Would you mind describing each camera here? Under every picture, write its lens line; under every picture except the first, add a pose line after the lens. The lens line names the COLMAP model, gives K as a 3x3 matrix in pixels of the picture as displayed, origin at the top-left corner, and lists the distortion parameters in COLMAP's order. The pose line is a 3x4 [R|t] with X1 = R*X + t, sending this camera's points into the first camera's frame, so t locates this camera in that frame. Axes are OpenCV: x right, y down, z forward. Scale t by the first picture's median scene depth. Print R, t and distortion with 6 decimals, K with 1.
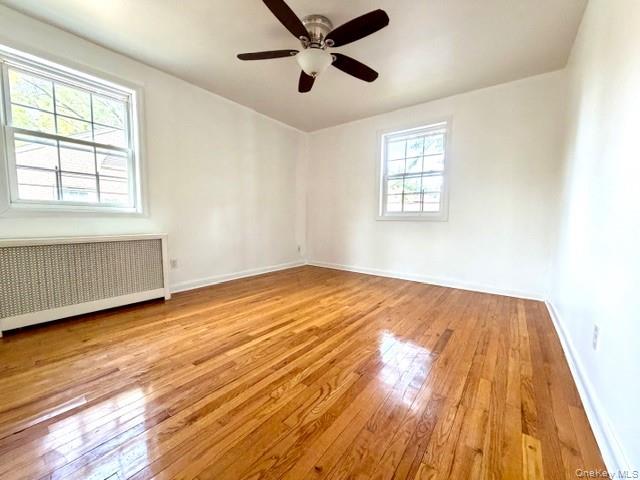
lens RADIAL K [[254.3, 0, 319.0], [0, 254.3, 241.1], [0, 0, 1]] dist [-0.000213, 0.000096]
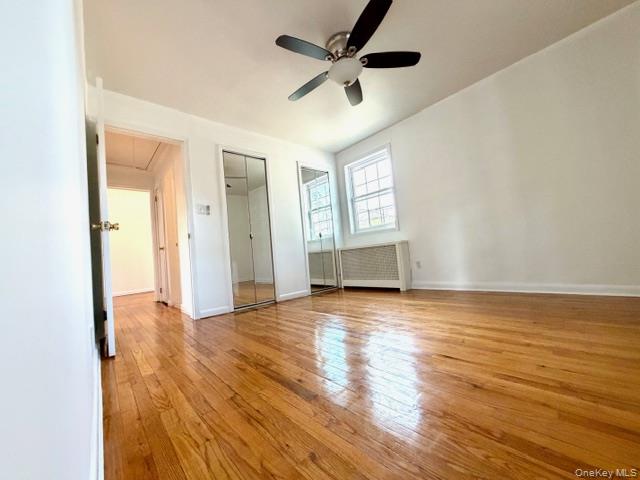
lens RADIAL K [[254.3, 0, 319.0], [0, 254.3, 241.1], [0, 0, 1]] dist [-0.000213, 0.000096]
pose [[-0.196407, -0.049957, -0.979249, 0.888939], [0.008085, 0.998585, -0.052566, 0.046800], [0.980489, -0.018242, -0.195726, 0.955091]]
